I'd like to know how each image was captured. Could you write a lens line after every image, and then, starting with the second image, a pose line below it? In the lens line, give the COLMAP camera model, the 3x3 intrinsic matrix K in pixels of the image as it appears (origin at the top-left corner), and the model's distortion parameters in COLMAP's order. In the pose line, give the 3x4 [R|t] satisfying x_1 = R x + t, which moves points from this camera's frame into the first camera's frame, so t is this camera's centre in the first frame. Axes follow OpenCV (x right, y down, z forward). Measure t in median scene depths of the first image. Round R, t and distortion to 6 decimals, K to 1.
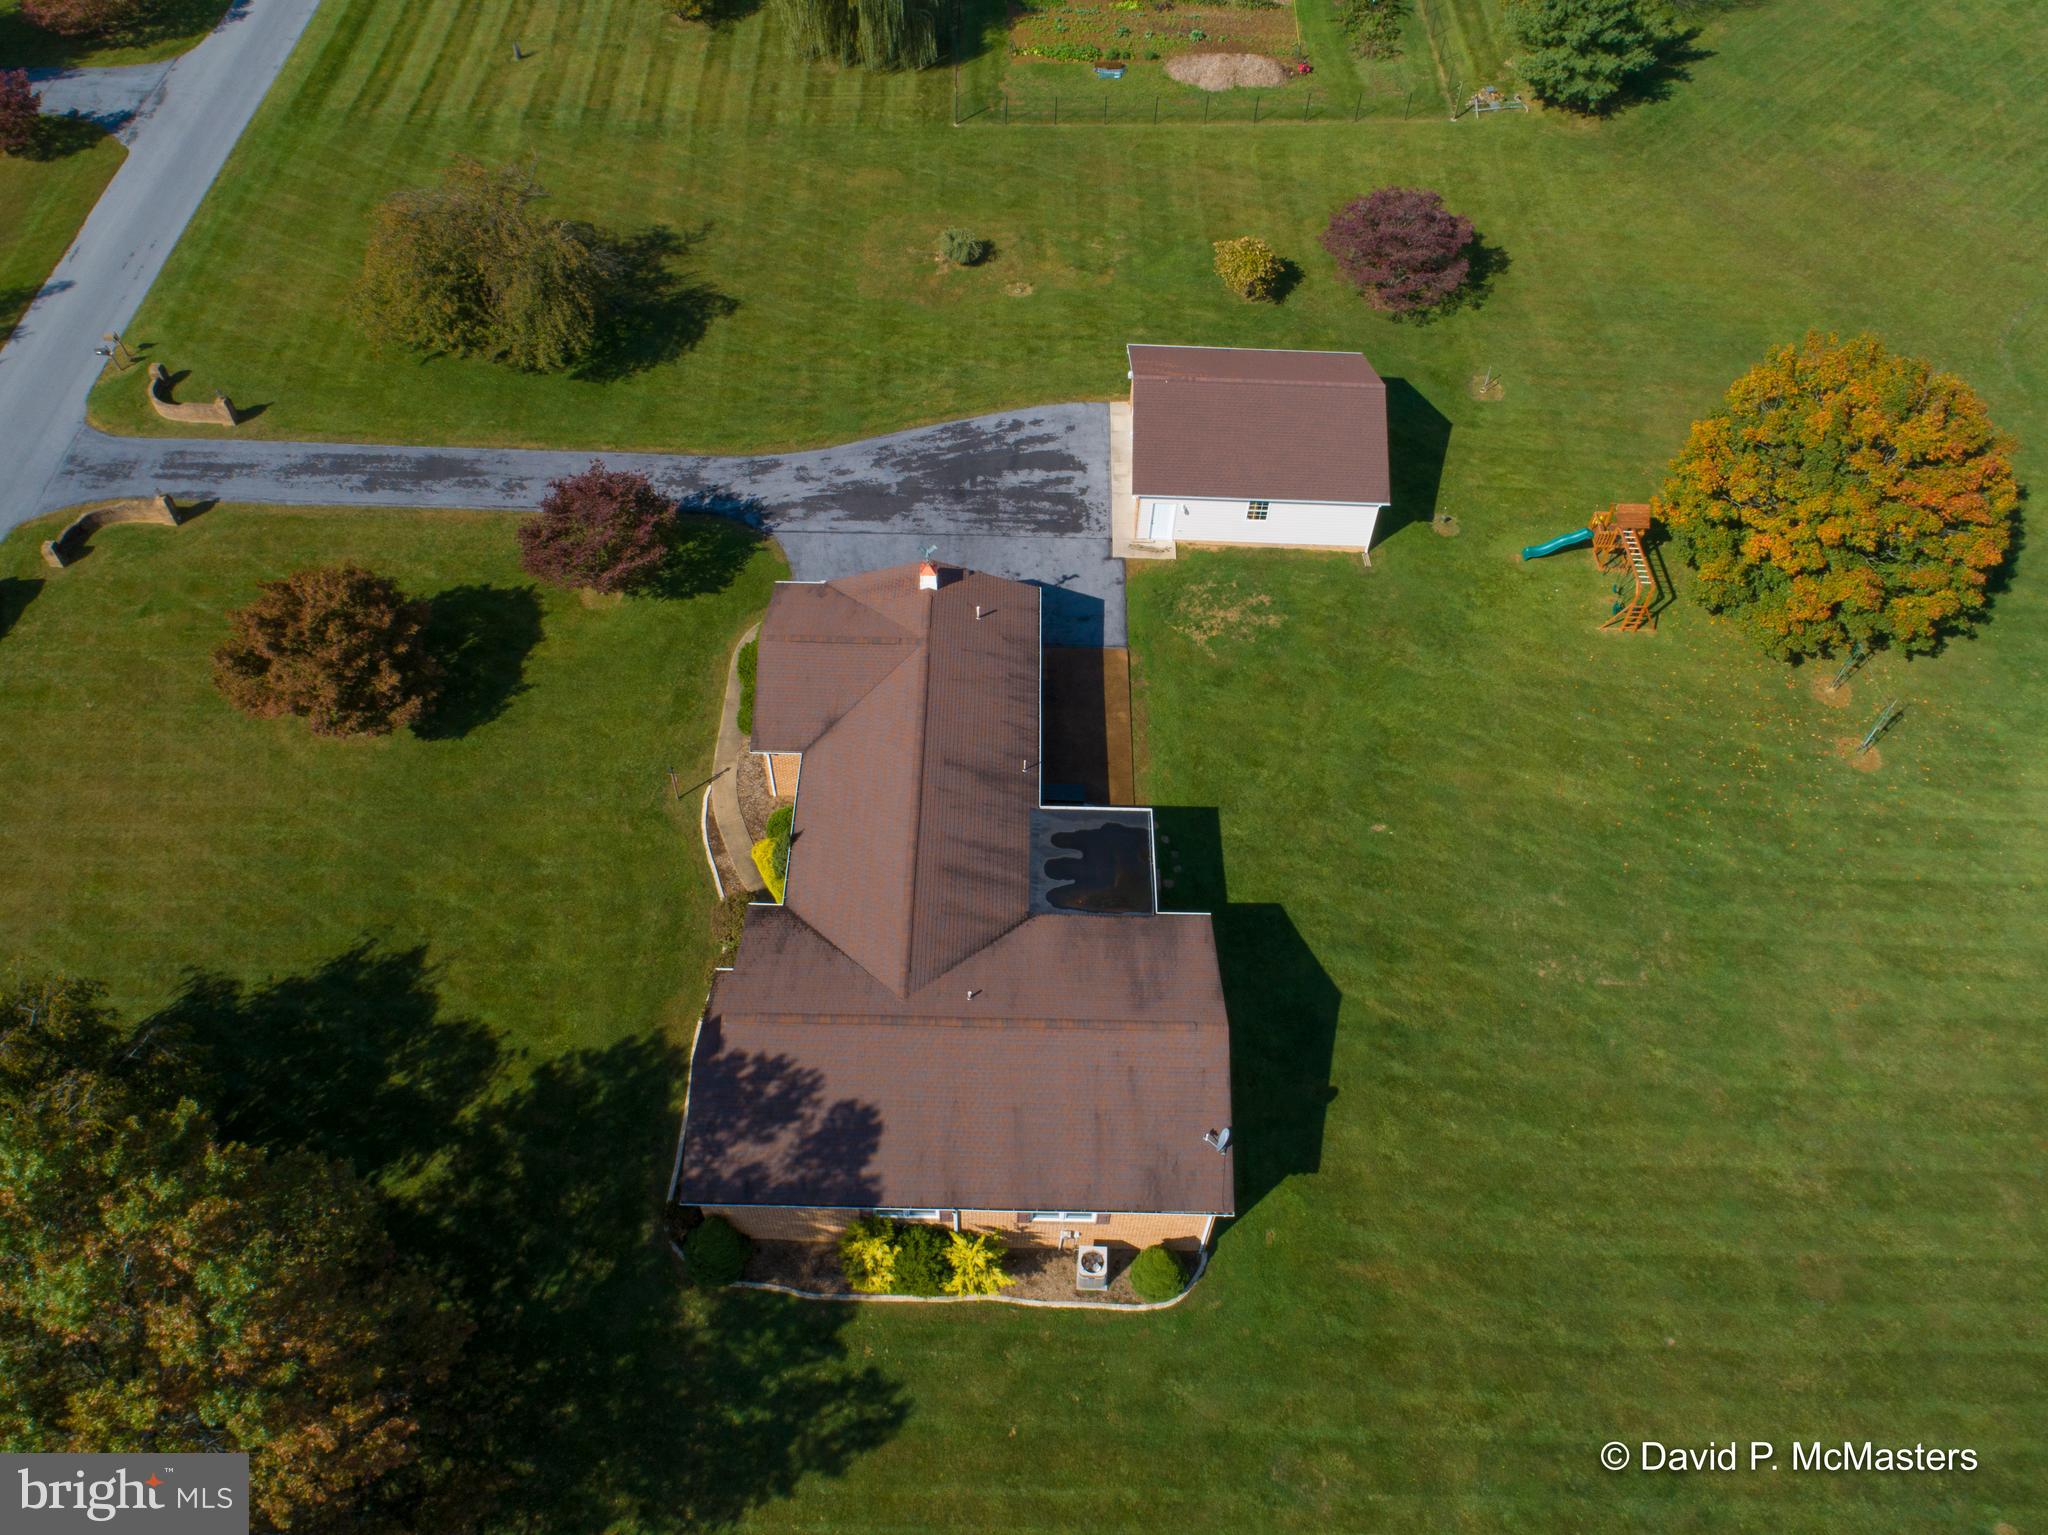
lens RADIAL K [[1539.9, 0, 1021.6], [0, 1539.9, 763.7], [0, 0, 1]] dist [-0.027999, 0.011150]
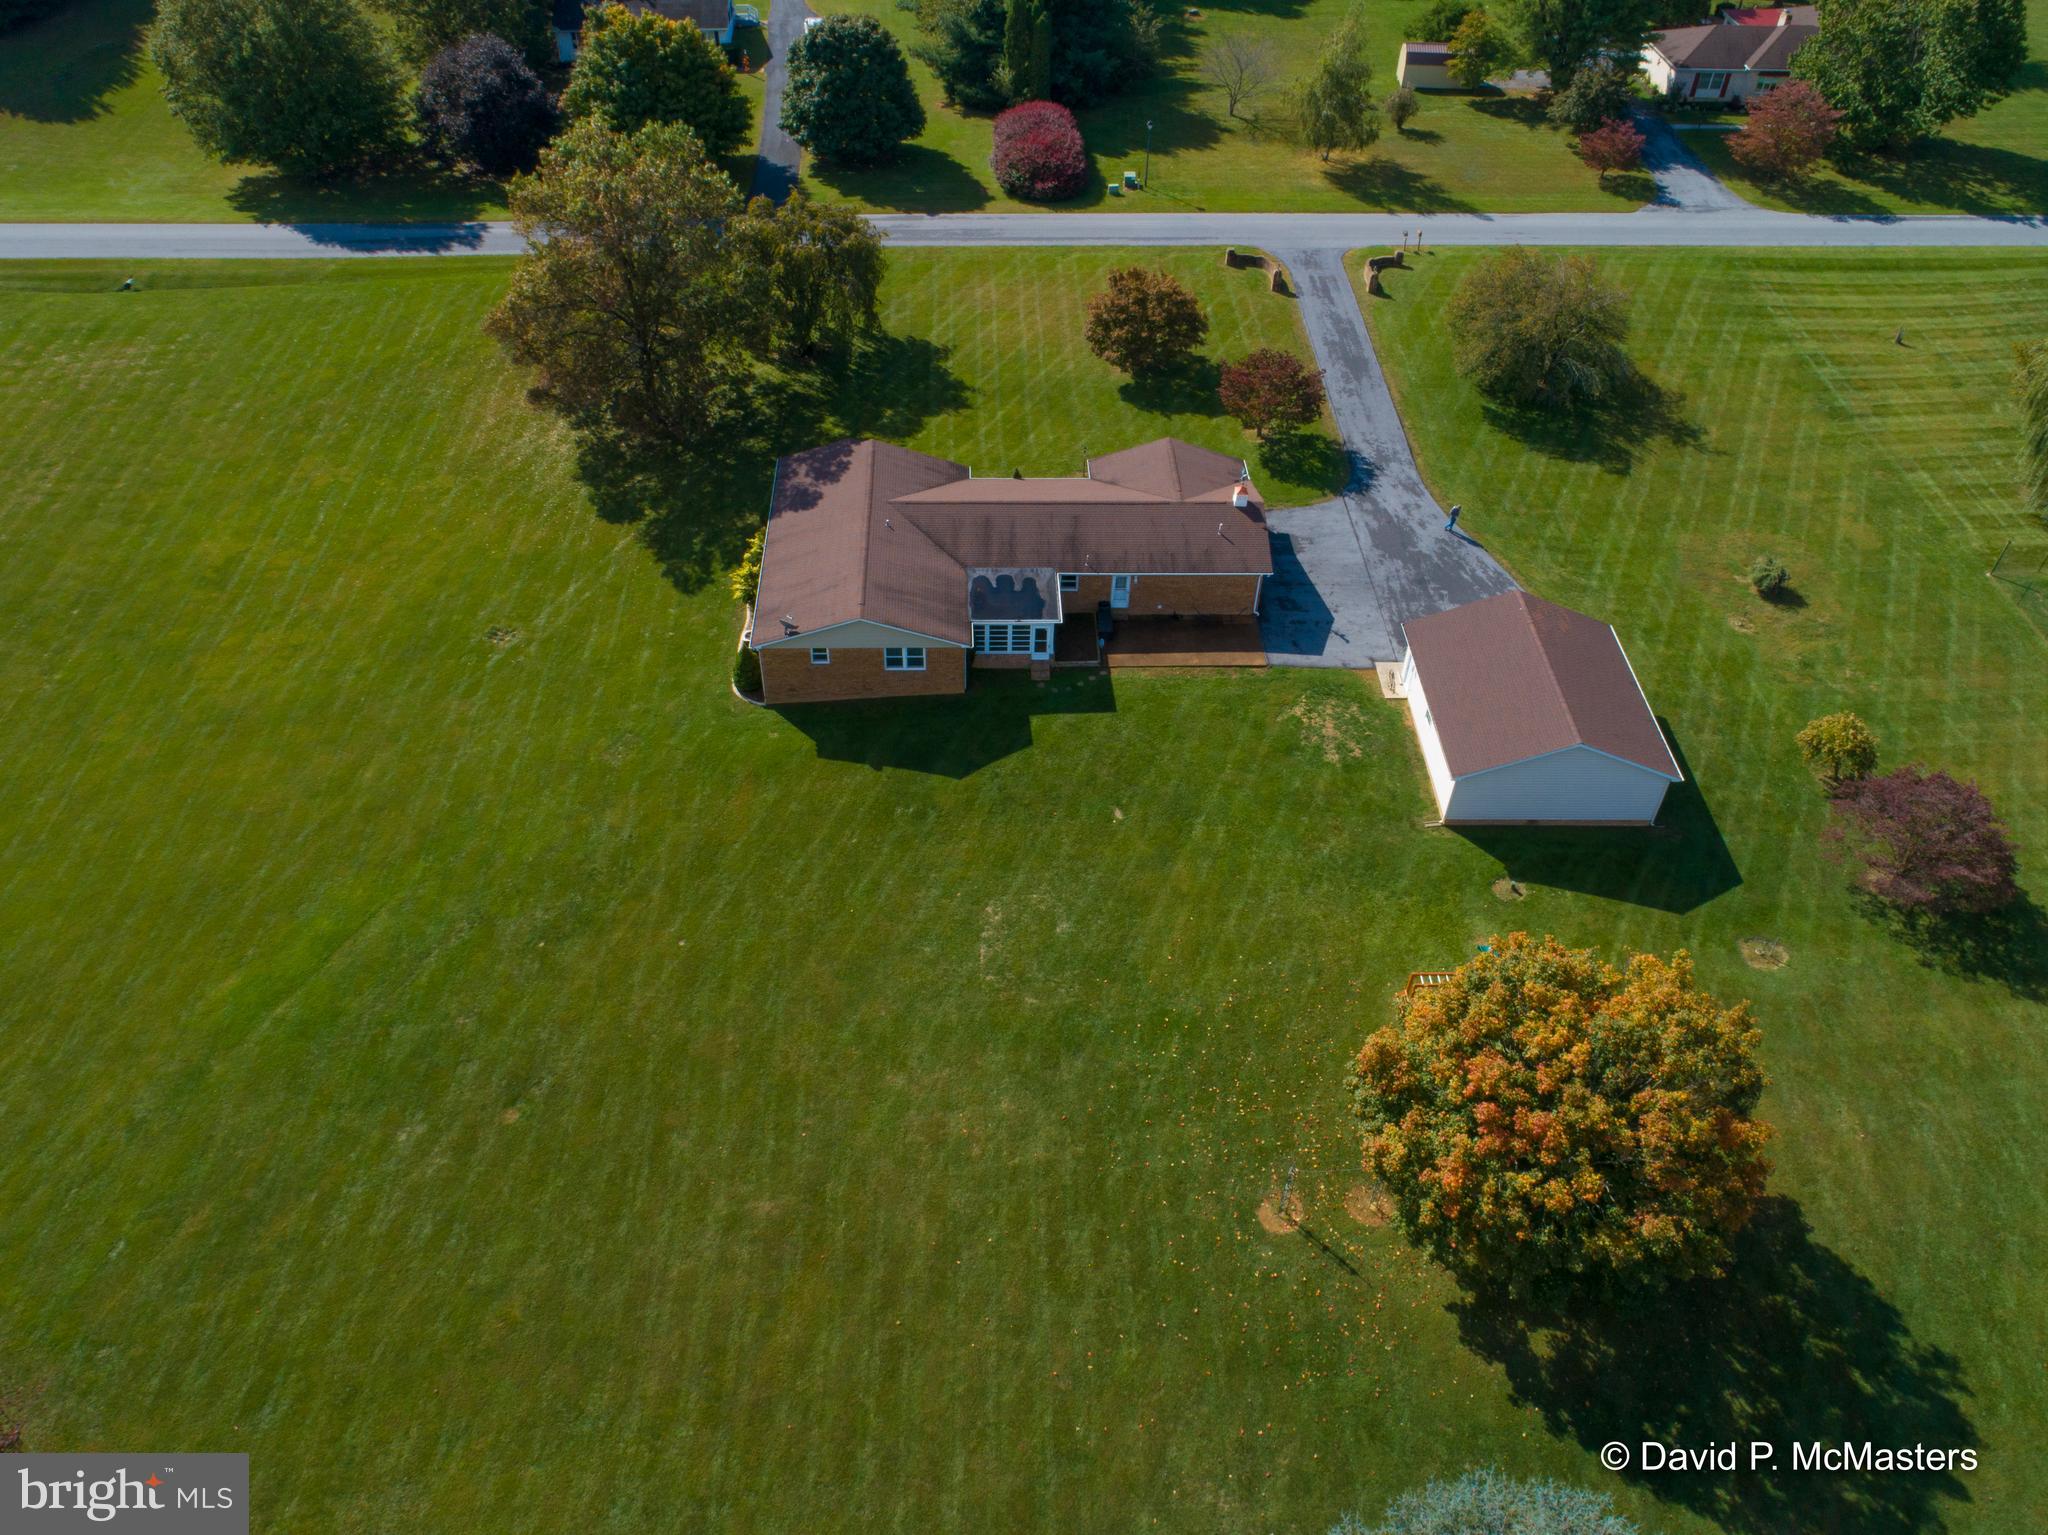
lens RADIAL K [[1539.9, 0, 1021.6], [0, 1539.9, 763.7], [0, 0, 1]] dist [-0.027999, 0.011150]
pose [[0.043320, 0.672906, -0.738459, 0.981447], [-0.794734, 0.471121, 0.382679, -0.338814], [0.605410, 0.570300, 0.555190, 0.241159]]
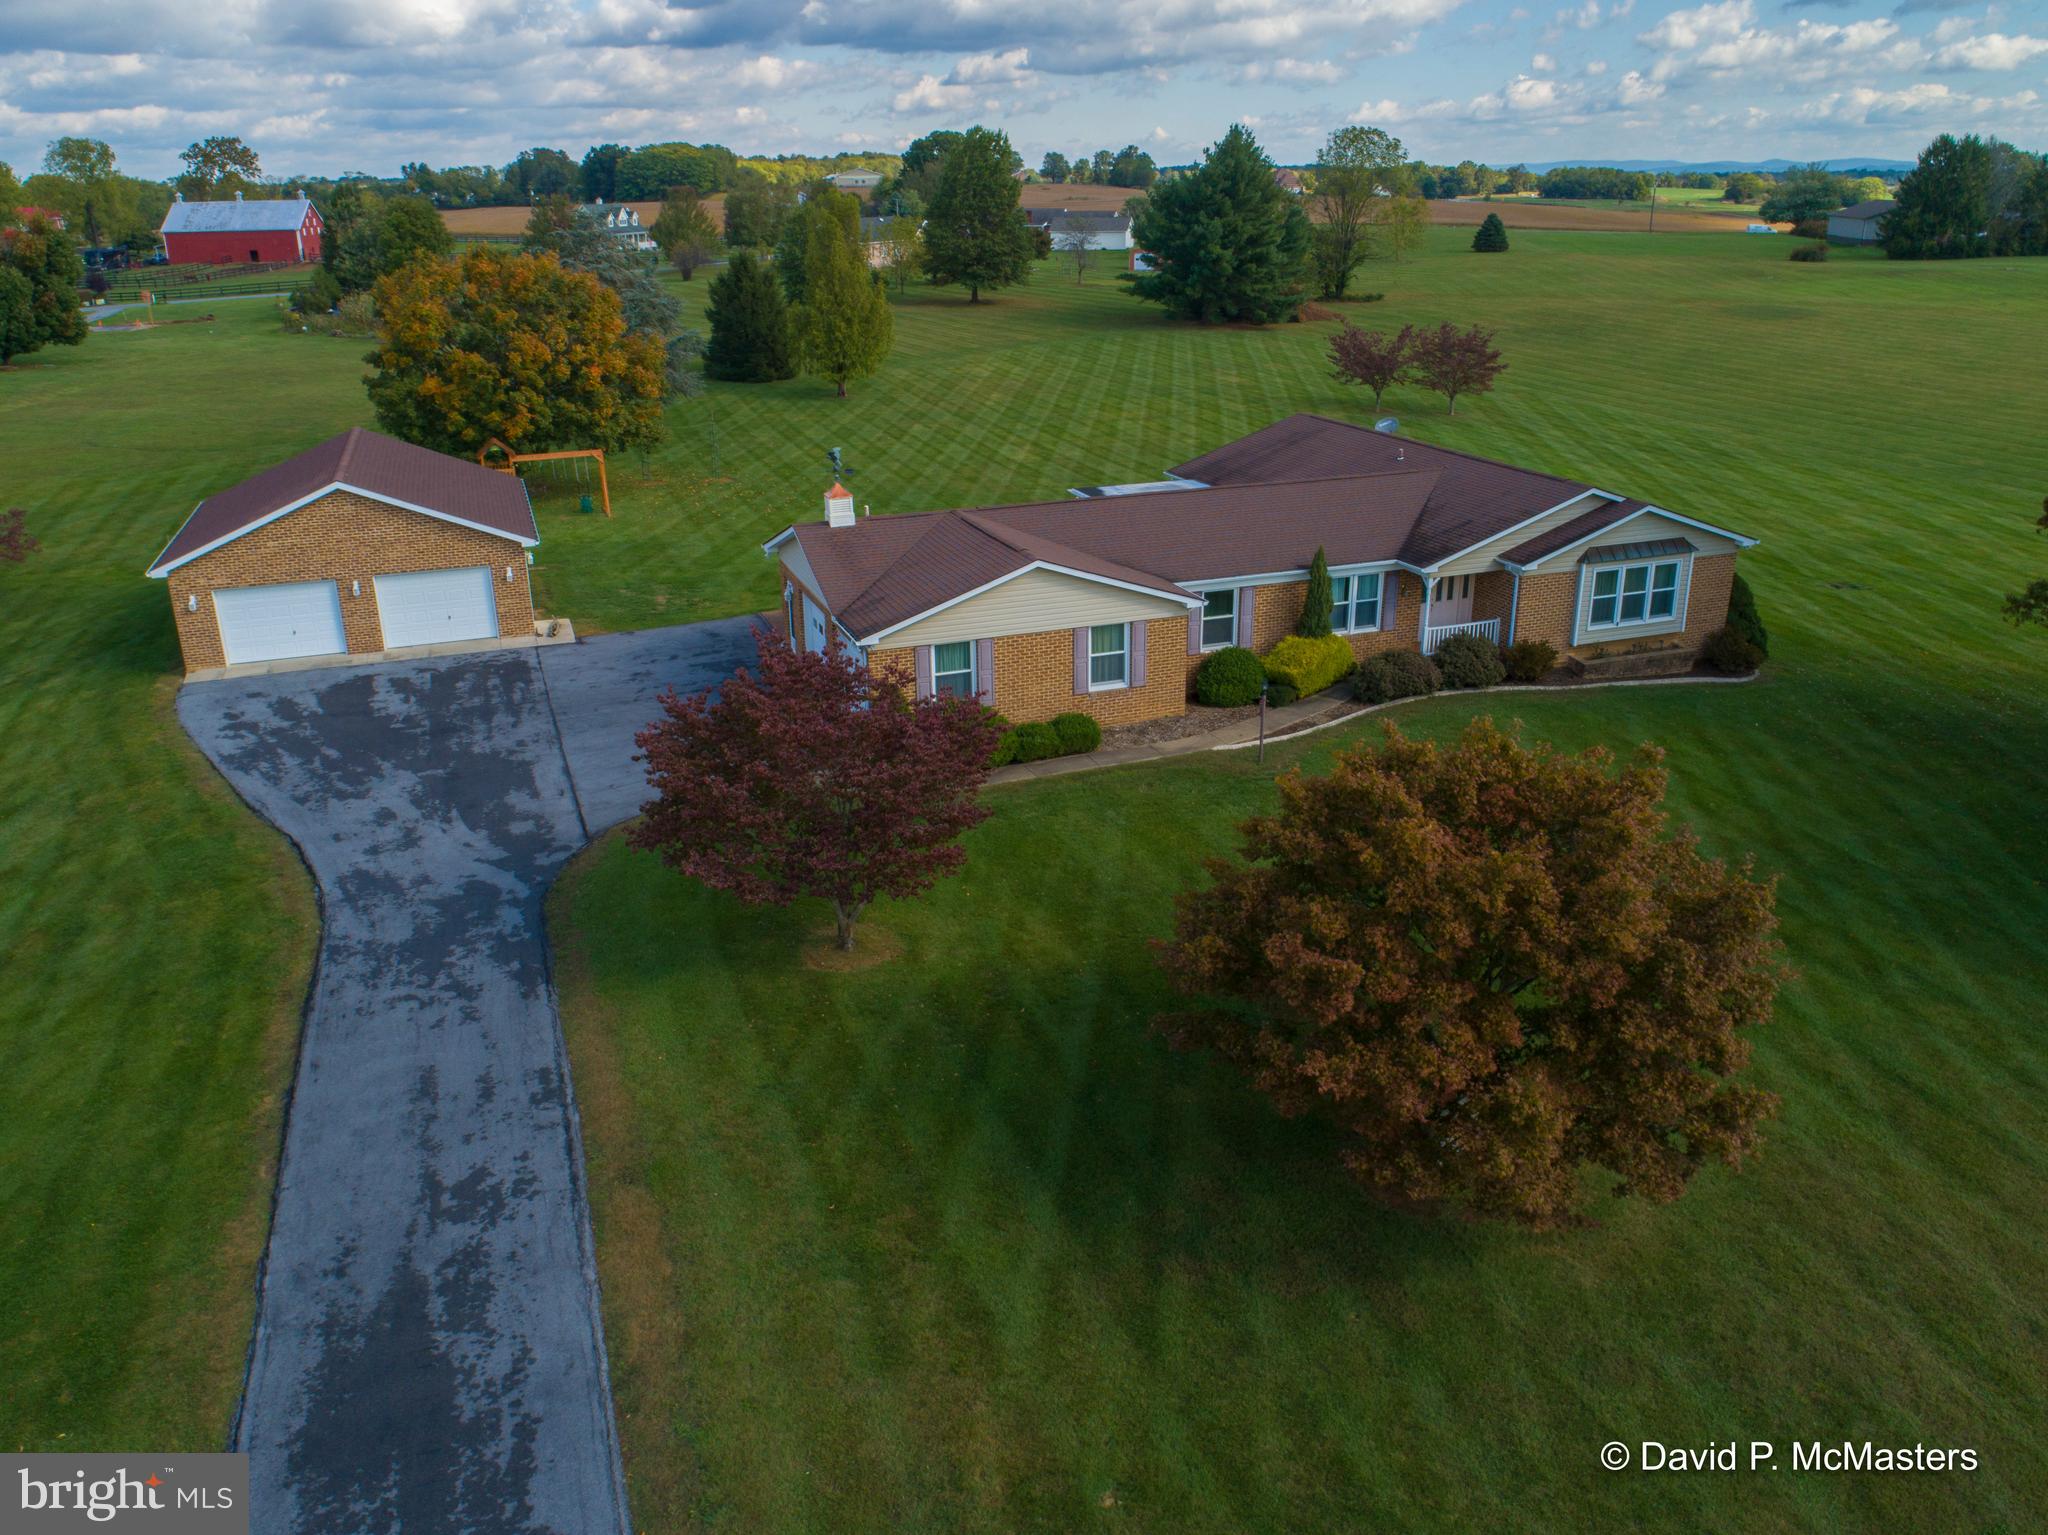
lens RADIAL K [[1539.9, 0, 1021.6], [0, 1539.9, 763.7], [0, 0, 1]] dist [-0.027999, 0.011150]
pose [[-0.357783, -0.348943, 0.866158, -0.637099], [0.732815, 0.469978, 0.492040, -0.306968], [-0.578769, 0.810777, 0.087560, 0.889694]]
